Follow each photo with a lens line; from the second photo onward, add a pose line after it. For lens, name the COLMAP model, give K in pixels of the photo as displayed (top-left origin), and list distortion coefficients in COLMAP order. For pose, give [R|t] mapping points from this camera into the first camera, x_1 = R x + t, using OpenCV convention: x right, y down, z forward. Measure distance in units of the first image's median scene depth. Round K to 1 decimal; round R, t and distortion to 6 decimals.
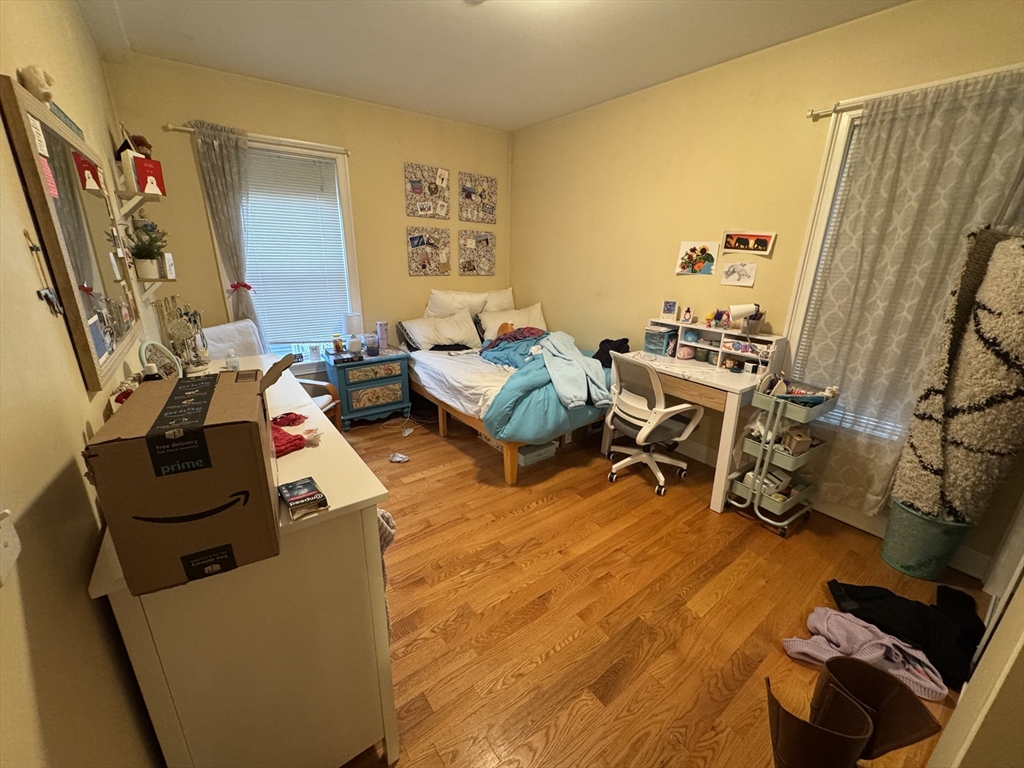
lens RADIAL K [[410.2, 0, 513.5], [0, 410.2, 383.8], [0, 0, 1]] dist [-0.003267, 0.000178]
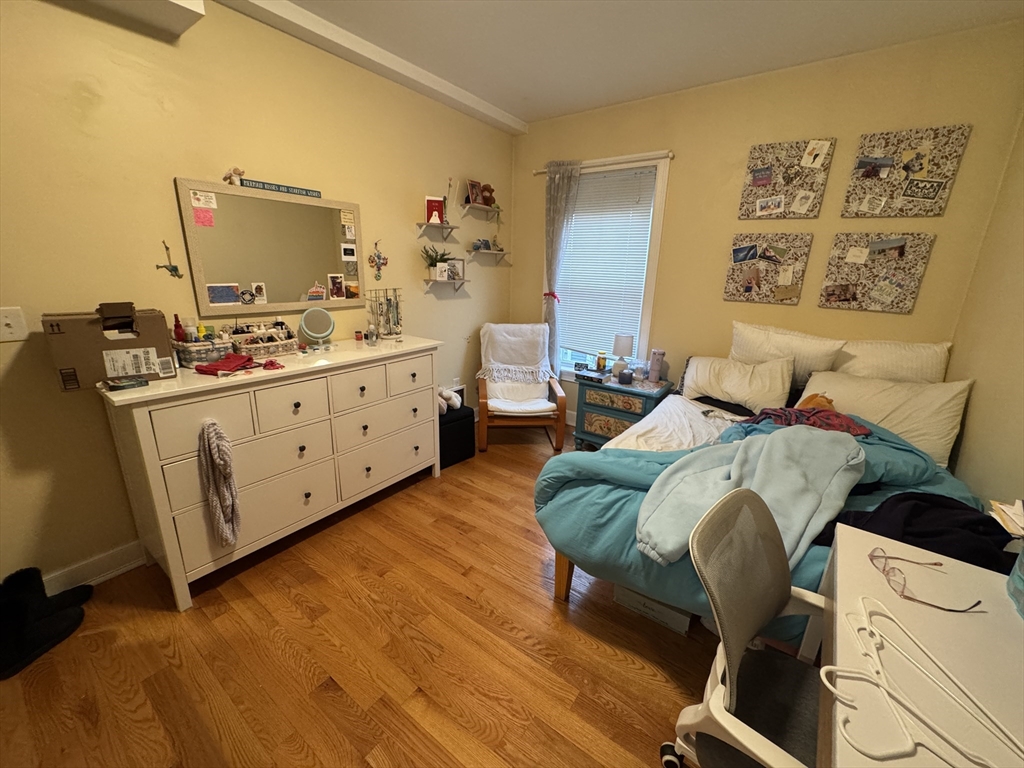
lens RADIAL K [[410.2, 0, 512.7], [0, 410.2, 385.2], [0, 0, 1]] dist [-0.003267, 0.000178]
pose [[0.295579, 0.254523, -0.920788, 0.359260], [-0.313571, 0.936302, 0.158153, -0.117481], [0.902389, 0.241986, 0.356562, 0.430445]]
